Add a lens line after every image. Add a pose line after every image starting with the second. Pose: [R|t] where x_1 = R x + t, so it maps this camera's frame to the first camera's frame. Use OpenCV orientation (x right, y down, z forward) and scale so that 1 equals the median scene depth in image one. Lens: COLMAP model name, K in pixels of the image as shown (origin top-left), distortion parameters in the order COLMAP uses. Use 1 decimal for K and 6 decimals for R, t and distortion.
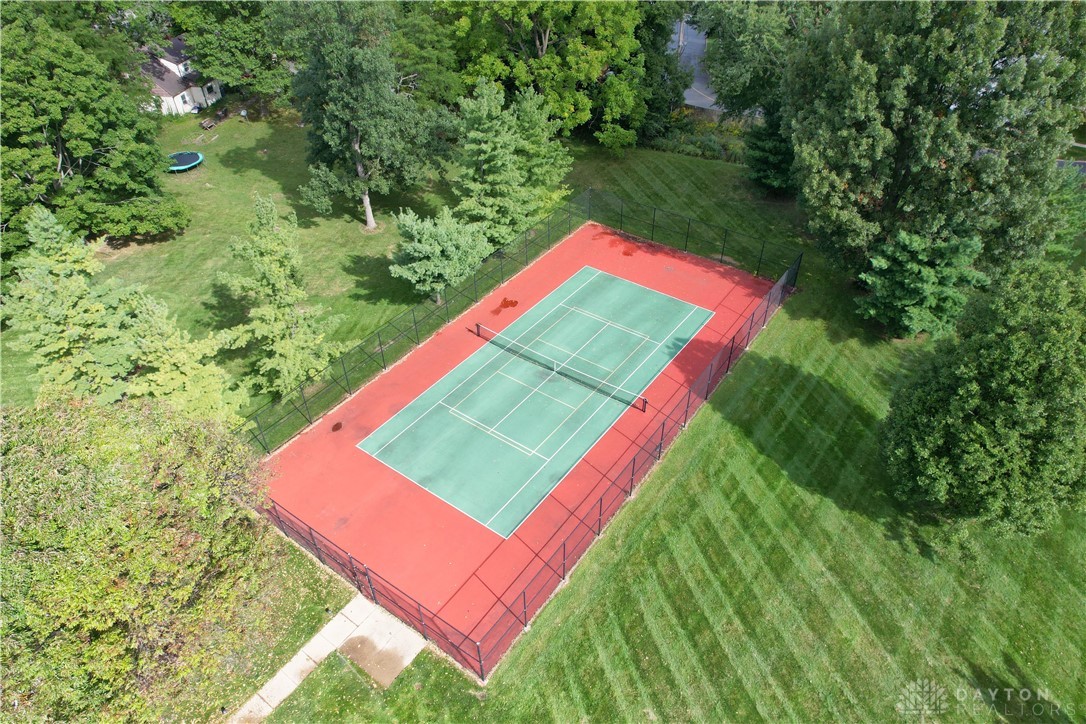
lens RADIAL K [[693.7, 0, 543.0], [0, 693.7, 362.0], [0, 0, 1]] dist [-0.084946, 0.078705]
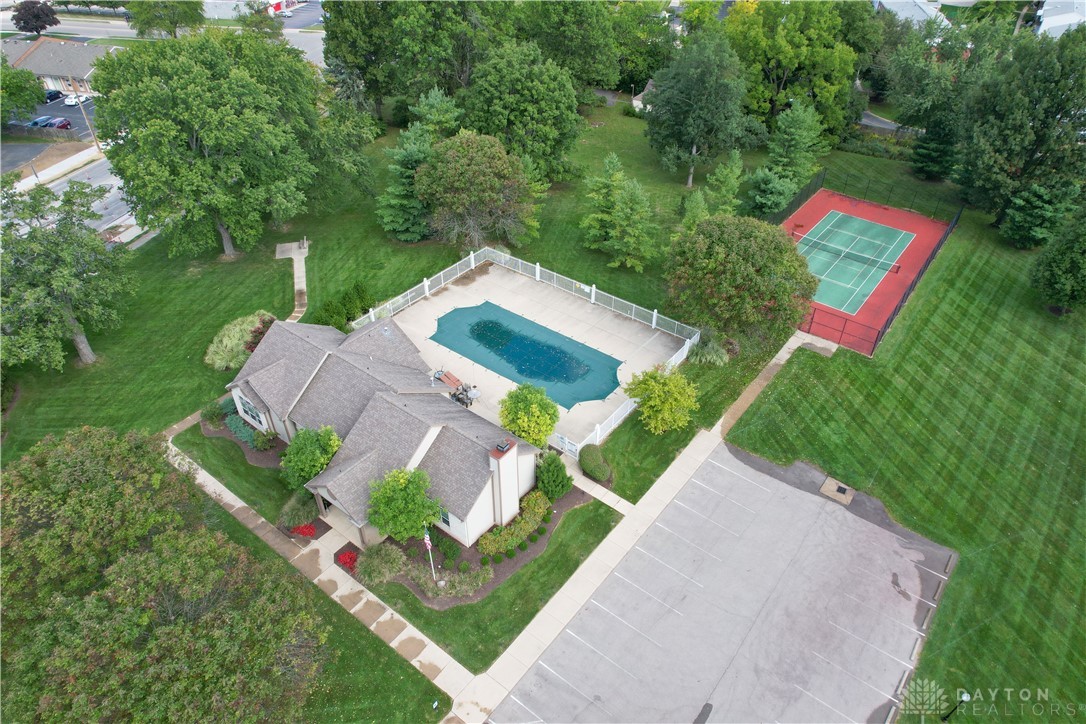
lens RADIAL K [[693.7, 0, 543.0], [0, 693.7, 362.0], [0, 0, 1]] dist [-0.084946, 0.078705]
pose [[0.999021, 0.037657, -0.023227, -0.778337], [-0.038414, 0.998715, -0.033065, 0.416342], [0.021952, 0.033925, 0.999183, -0.905370]]
